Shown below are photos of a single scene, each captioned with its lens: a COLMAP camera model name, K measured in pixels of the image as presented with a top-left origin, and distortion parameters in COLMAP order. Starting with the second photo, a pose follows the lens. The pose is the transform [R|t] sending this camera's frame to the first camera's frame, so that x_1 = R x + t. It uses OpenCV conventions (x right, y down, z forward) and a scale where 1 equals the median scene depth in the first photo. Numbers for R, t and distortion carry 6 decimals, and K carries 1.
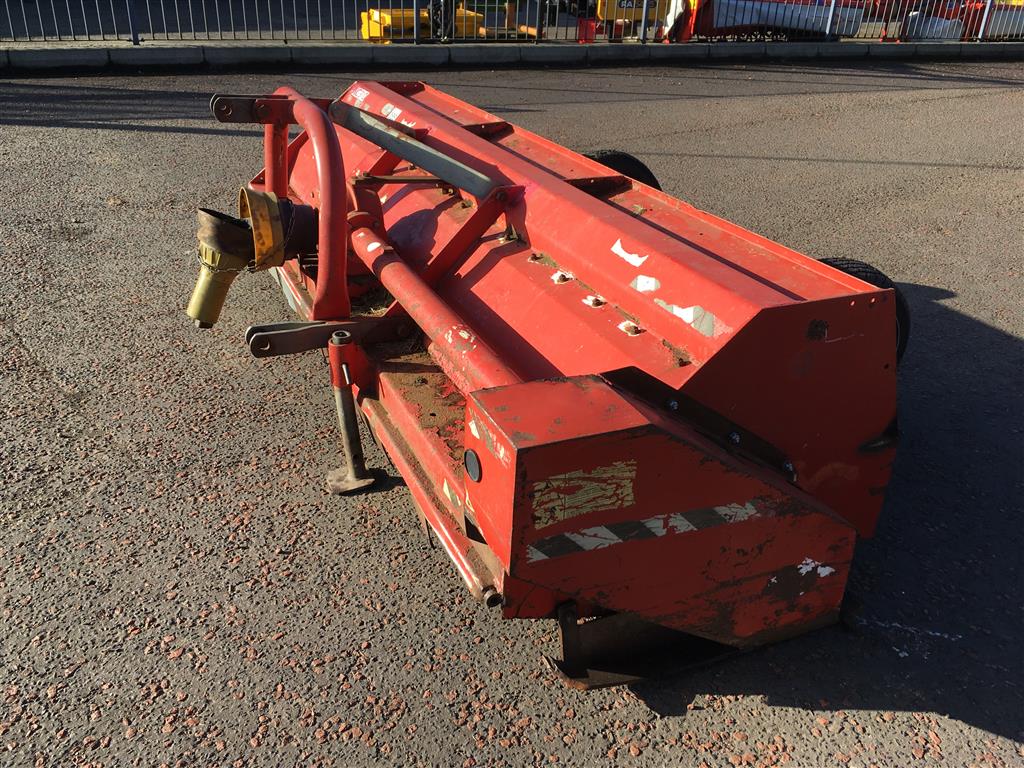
lens RADIAL K [[867.2, 0, 508.4], [0, 867.2, 386.2], [0, 0, 1]] dist [0.083130, -0.101081]
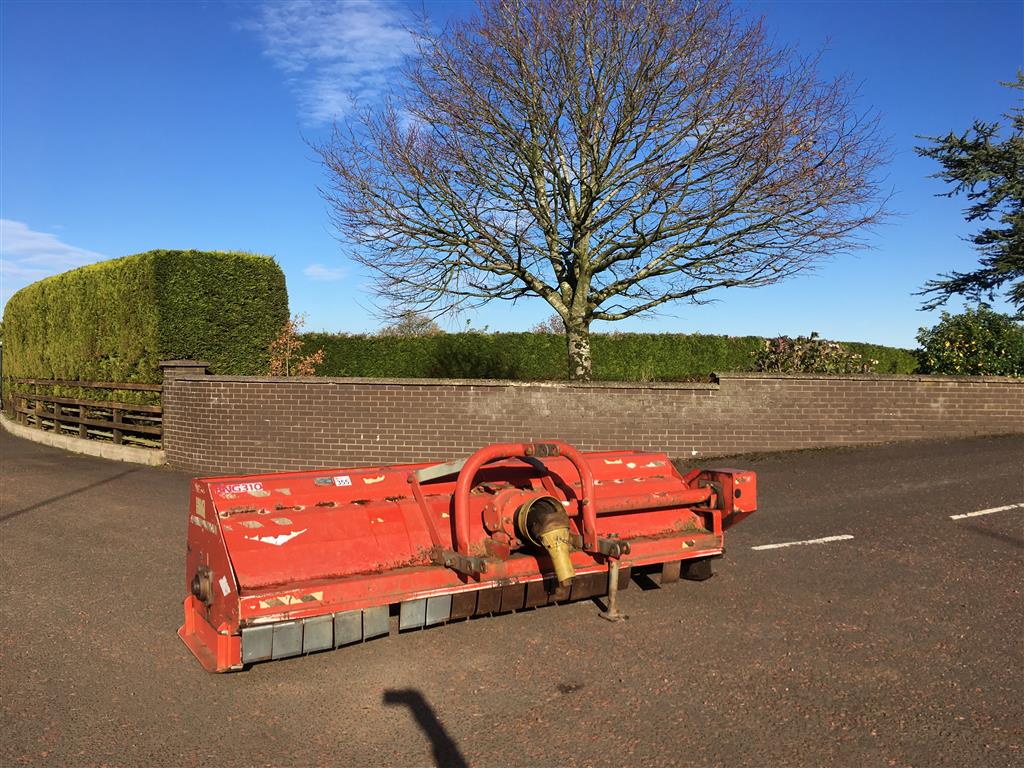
lens RADIAL K [[867.2, 0, 500.6], [0, 867.2, 399.8], [0, 0, 1]] dist [0.083130, -0.101081]
pose [[-0.137902, -0.071951, 0.987829, -2.129067], [0.444943, 0.886553, 0.126689, -0.707018], [-0.884878, 0.456998, -0.090244, 1.263940]]
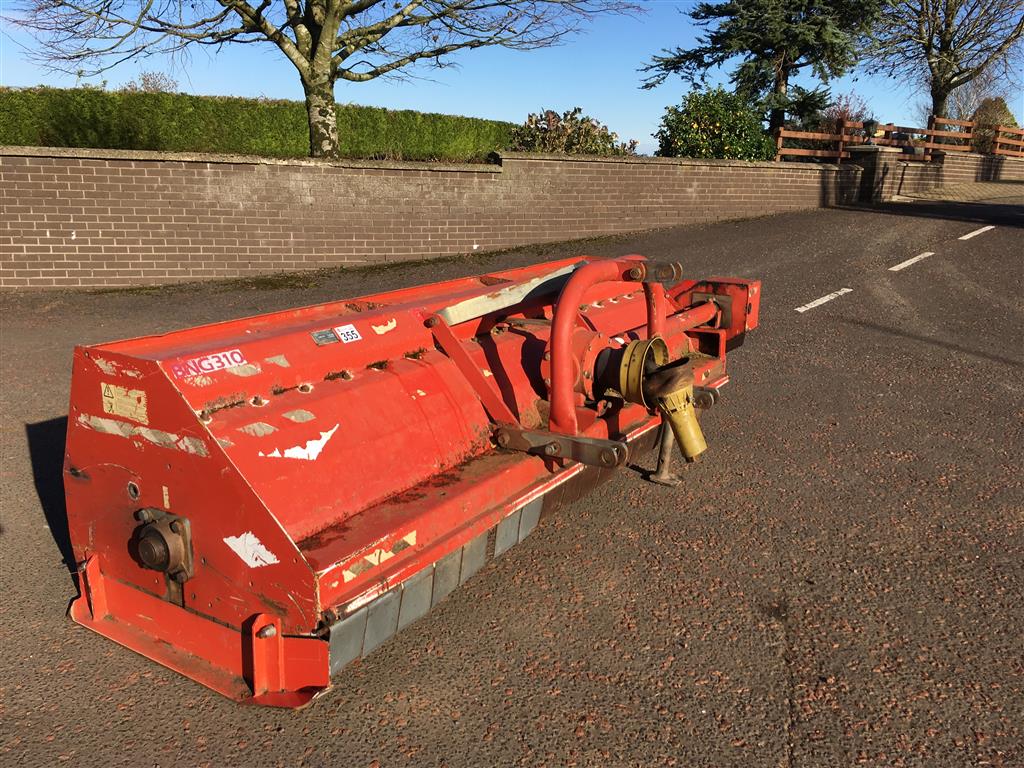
lens RADIAL K [[867.2, 0, 499.9], [0, 867.2, 405.9], [0, 0, 1]] dist [0.083130, -0.101081]
pose [[-0.547815, -0.281752, 0.787727, -1.244293], [0.341913, 0.783953, 0.518182, -0.915069], [-0.763540, 0.553202, -0.333127, 1.764885]]
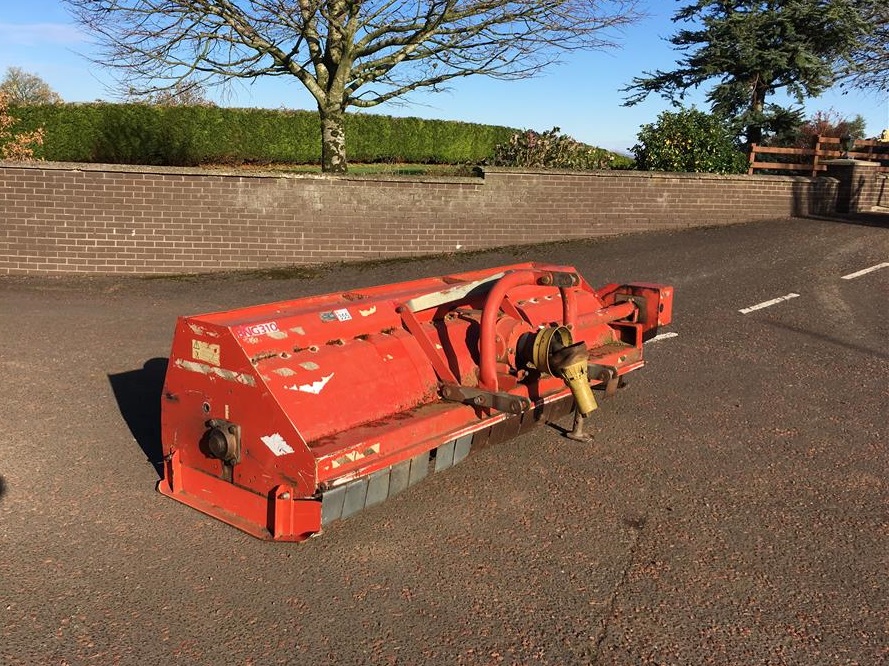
lens RADIAL K [[869.7, 0, 364.7], [0, 869.7, 303.0], [0, 0, 1]] dist [0.056650, 0.000000]
pose [[-0.412264, -0.211496, 0.886176, -1.744810], [0.375827, 0.846587, 0.376888, -1.117528], [-0.829936, 0.488426, -0.269531, 1.900571]]
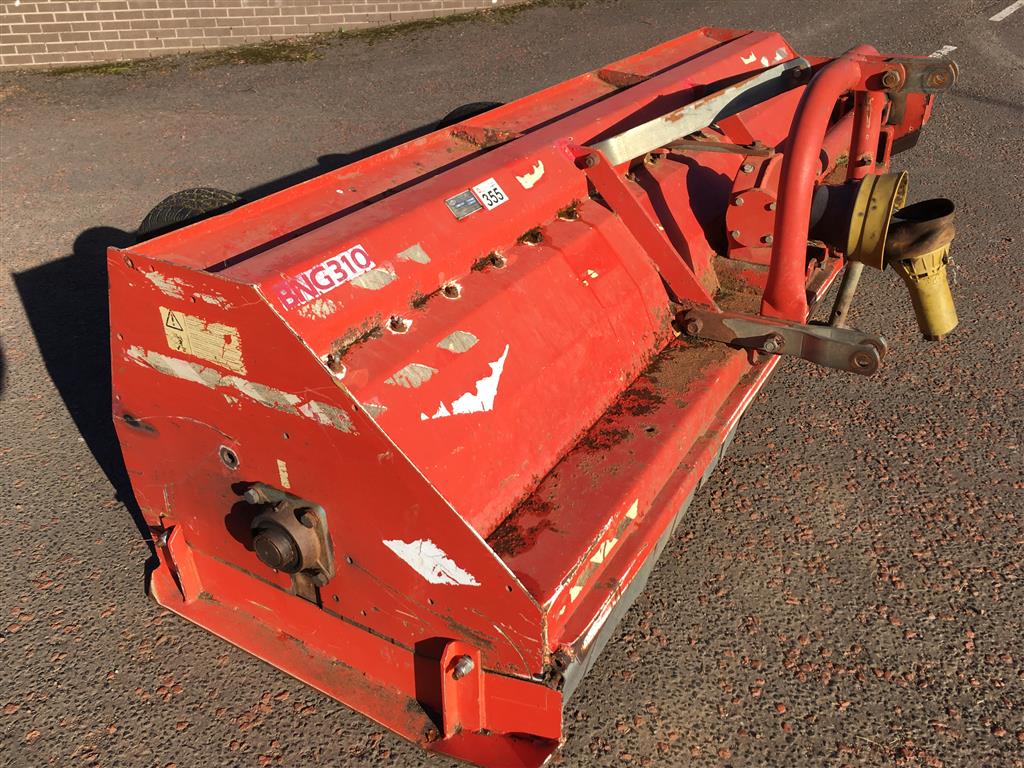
lens RADIAL K [[867.2, 0, 507.9], [0, 867.2, 390.9], [0, 0, 1]] dist [0.083130, -0.101081]
pose [[-0.583022, -0.448659, 0.677341, -0.820826], [0.346800, 0.616498, 0.706866, -0.904578], [-0.734721, 0.647020, -0.203837, 1.747552]]
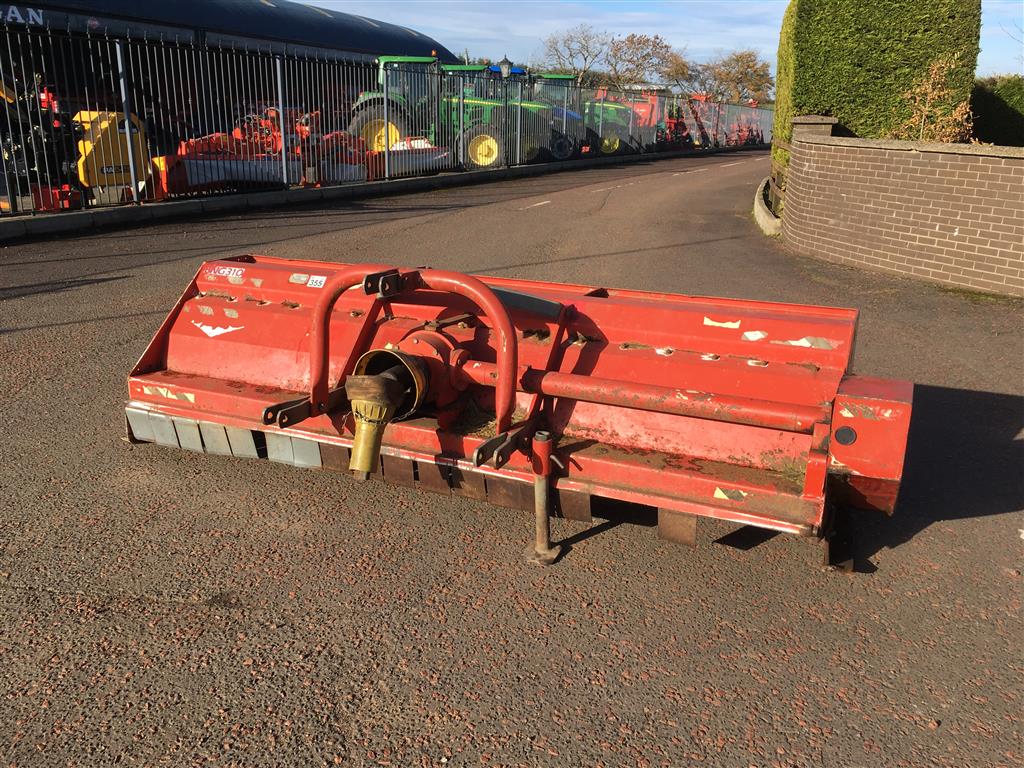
lens RADIAL K [[867.2, 0, 507.3], [0, 867.2, 382.6], [0, 0, 1]] dist [0.083130, -0.101081]
pose [[0.745341, -0.225897, 0.627246, -1.010500], [0.318763, 0.947085, -0.037694, -0.098282], [-0.585540, 0.228038, 0.777909, 0.016159]]
